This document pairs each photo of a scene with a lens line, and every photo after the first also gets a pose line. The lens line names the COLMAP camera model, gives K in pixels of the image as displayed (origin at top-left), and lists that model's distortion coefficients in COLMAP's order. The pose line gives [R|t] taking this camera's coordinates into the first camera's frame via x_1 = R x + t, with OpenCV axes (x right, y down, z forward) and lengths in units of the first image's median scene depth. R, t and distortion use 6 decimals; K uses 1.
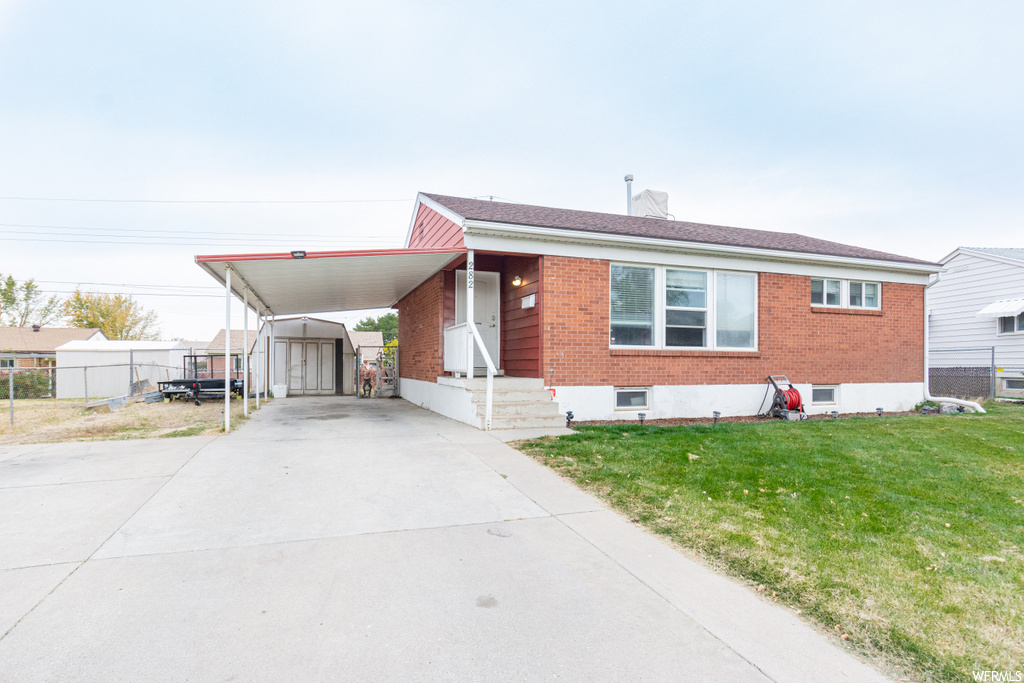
lens RADIAL K [[500.4, 0, 512.0], [0, 500.4, 341.5], [0, 0, 1]] dist [-0.001238, -0.000306]
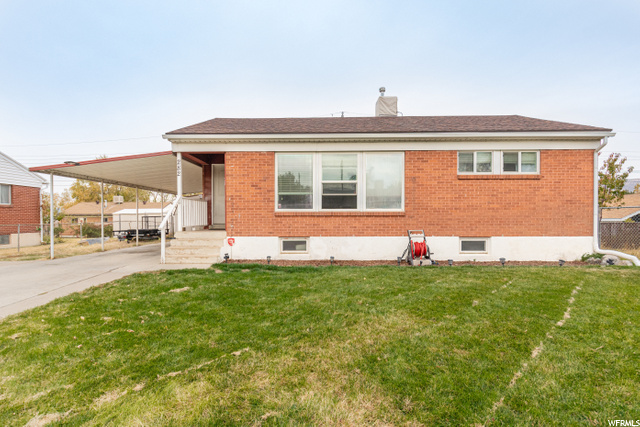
lens RADIAL K [[316.9, 0, 313.4], [0, 316.9, 210.3], [0, 0, 1]] dist [0.001812, -0.000200]
pose [[0.940790, -0.017600, -0.338532, 0.546711], [0.021035, 0.999758, 0.006480, 0.006423], [0.338336, -0.013218, 0.940933, 0.140138]]
